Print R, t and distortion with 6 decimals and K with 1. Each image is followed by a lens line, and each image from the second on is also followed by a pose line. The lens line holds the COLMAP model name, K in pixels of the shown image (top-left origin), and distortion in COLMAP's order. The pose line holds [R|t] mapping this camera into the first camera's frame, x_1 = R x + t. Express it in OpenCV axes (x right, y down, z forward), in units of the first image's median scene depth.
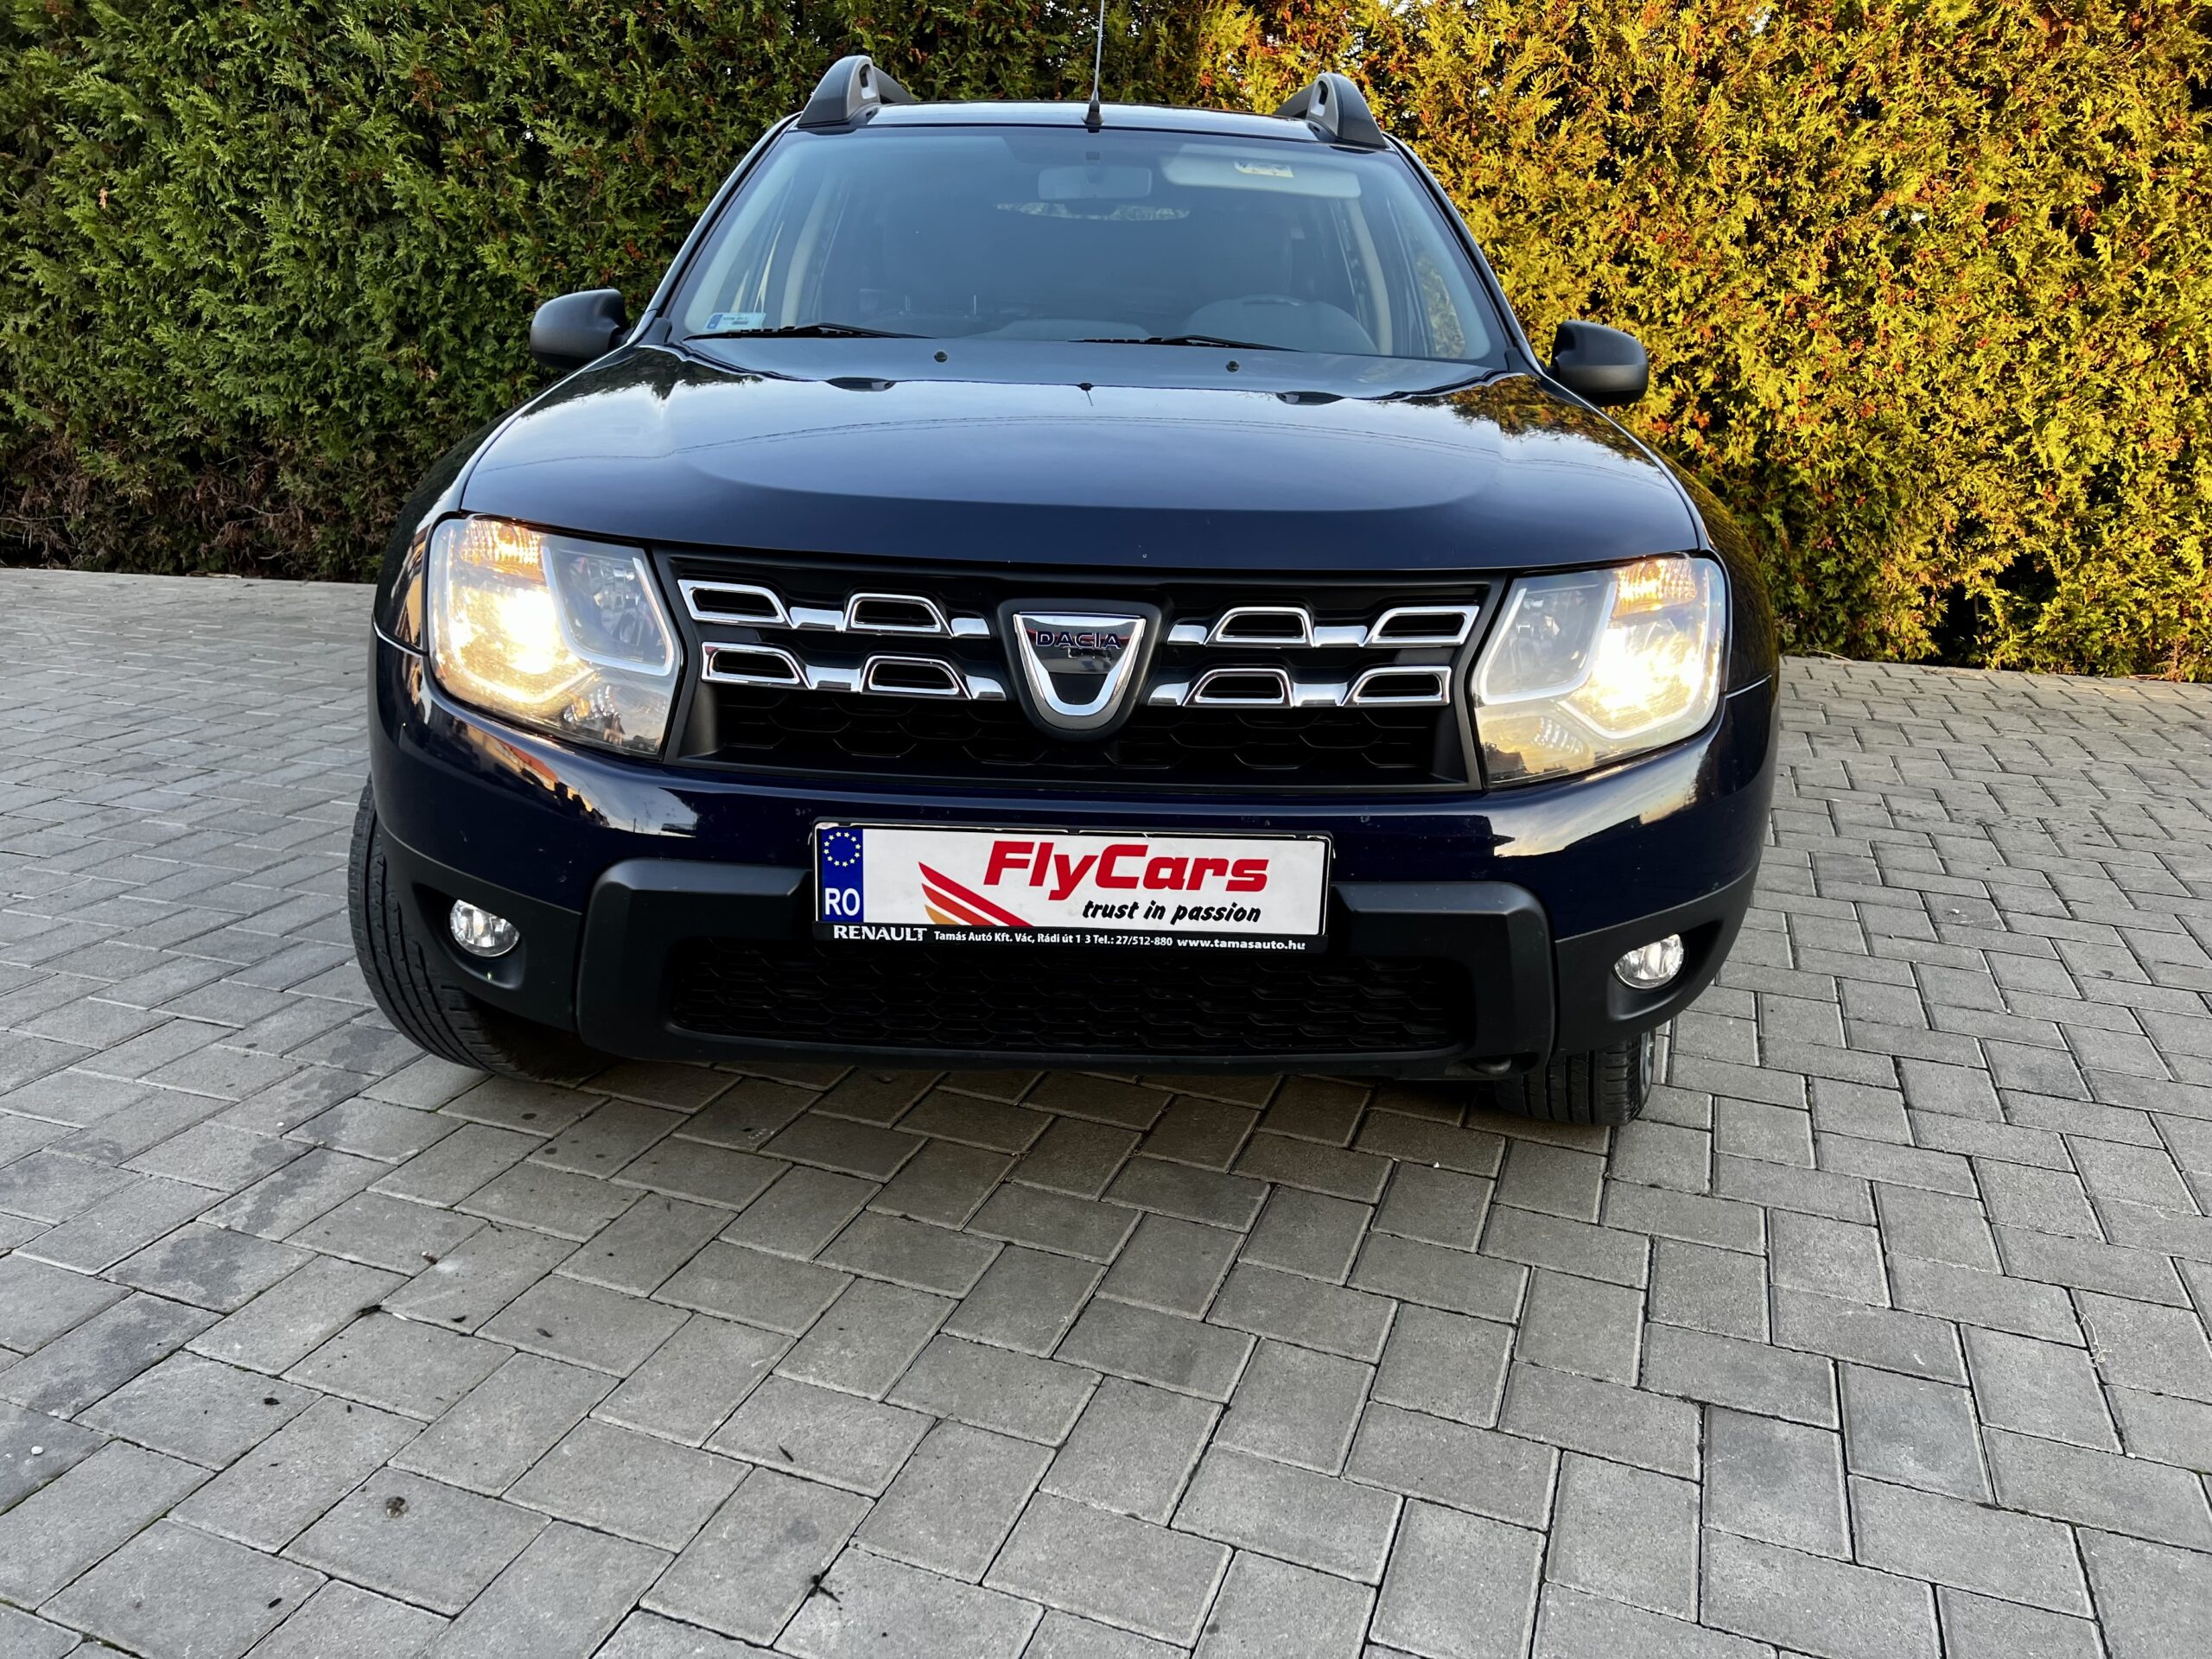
lens RADIAL K [[1678.7, 0, 1106.0], [0, 1678.7, 829.5], [0, 0, 1]] dist [0.066081, -0.078006]
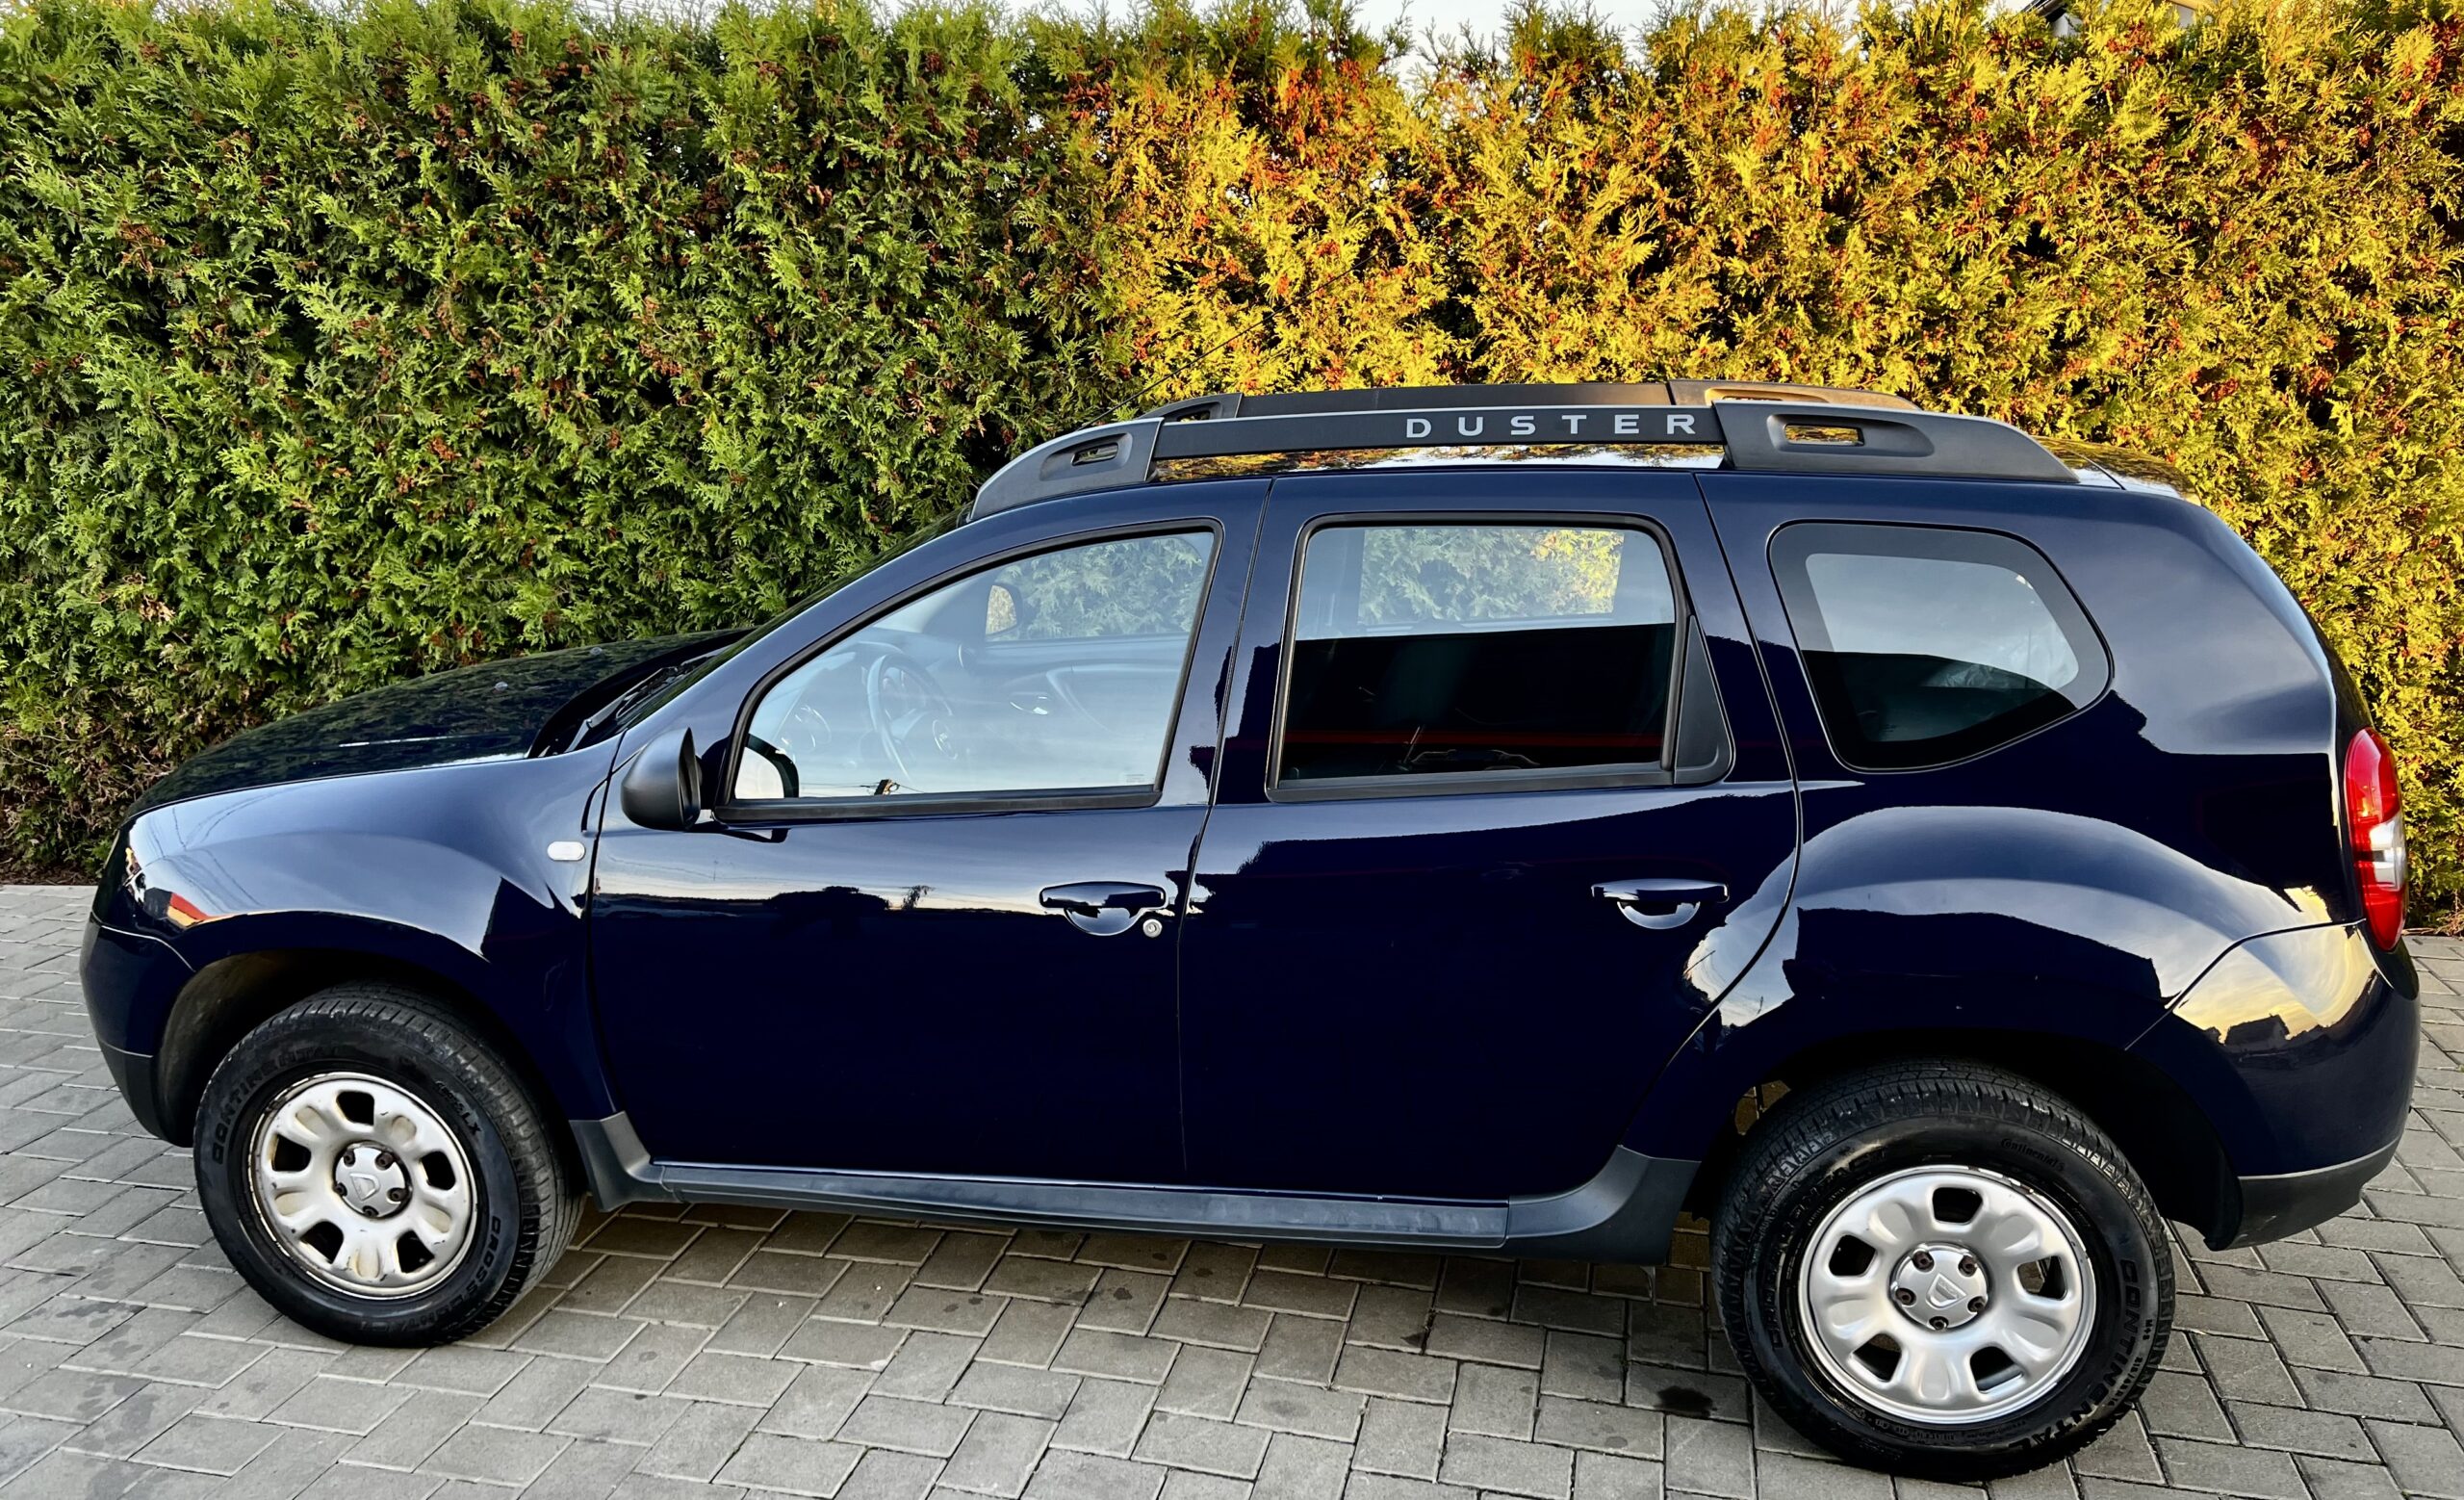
lens RADIAL K [[1868.5, 0, 1232.0], [0, 1868.5, 750.0], [0, 0, 1]] dist [0.050429, -0.048881]
pose [[0.994161, -0.052552, 0.094243, -0.021006], [0.057296, 0.997185, -0.048361, -0.168321], [-0.091437, 0.053478, 0.994374, 0.171547]]
